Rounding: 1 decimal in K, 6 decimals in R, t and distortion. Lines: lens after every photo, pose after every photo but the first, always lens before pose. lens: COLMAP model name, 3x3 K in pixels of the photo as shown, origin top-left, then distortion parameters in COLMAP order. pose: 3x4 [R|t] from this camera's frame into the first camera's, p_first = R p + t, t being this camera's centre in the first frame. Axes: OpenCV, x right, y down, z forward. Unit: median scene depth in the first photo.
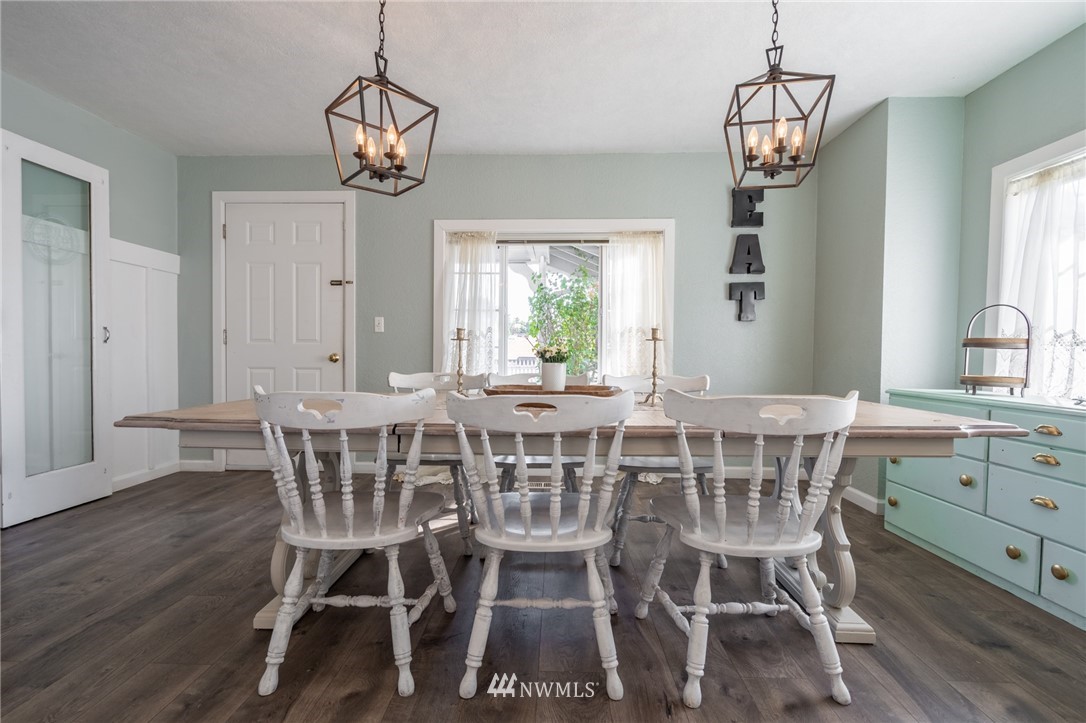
lens RADIAL K [[493.3, 0, 539.6], [0, 493.3, 363.0], [0, 0, 1]] dist [-0.001018, 0.000093]
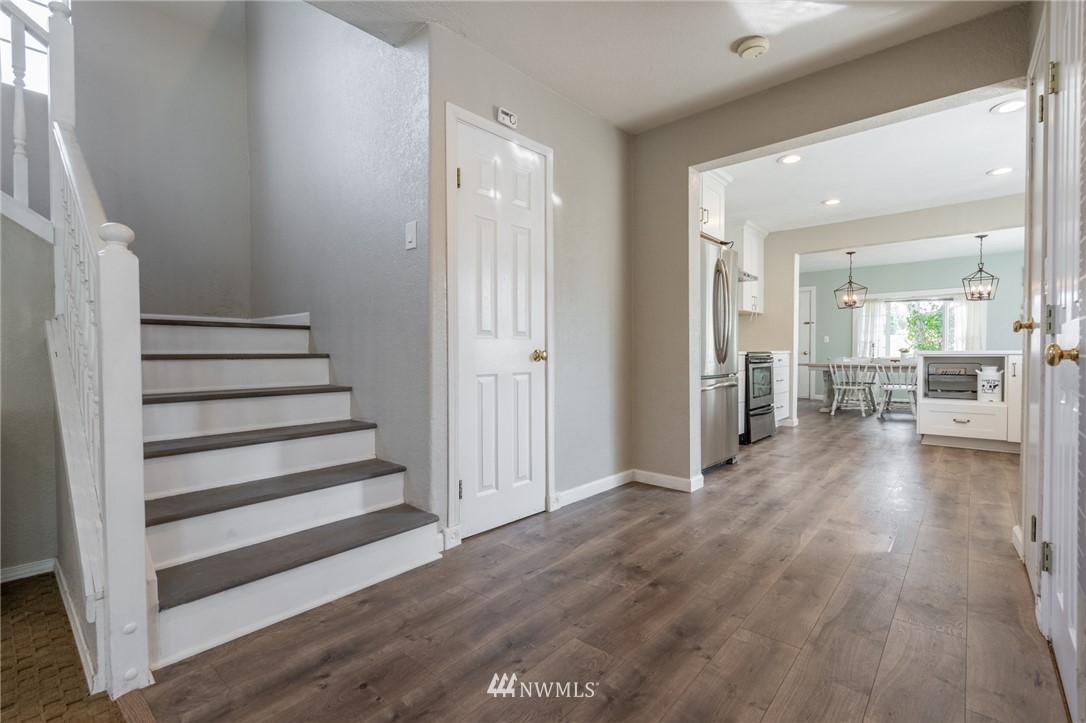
lens RADIAL K [[493.3, 0, 539.6], [0, 493.3, 363.0], [0, 0, 1]] dist [-0.001018, 0.000093]
pose [[0.770268, 0.001067, -0.637720, 0.247552], [0.000151, 0.999998, 0.001855, 0.061367], [0.637720, -0.001525, 0.770266, -3.177437]]
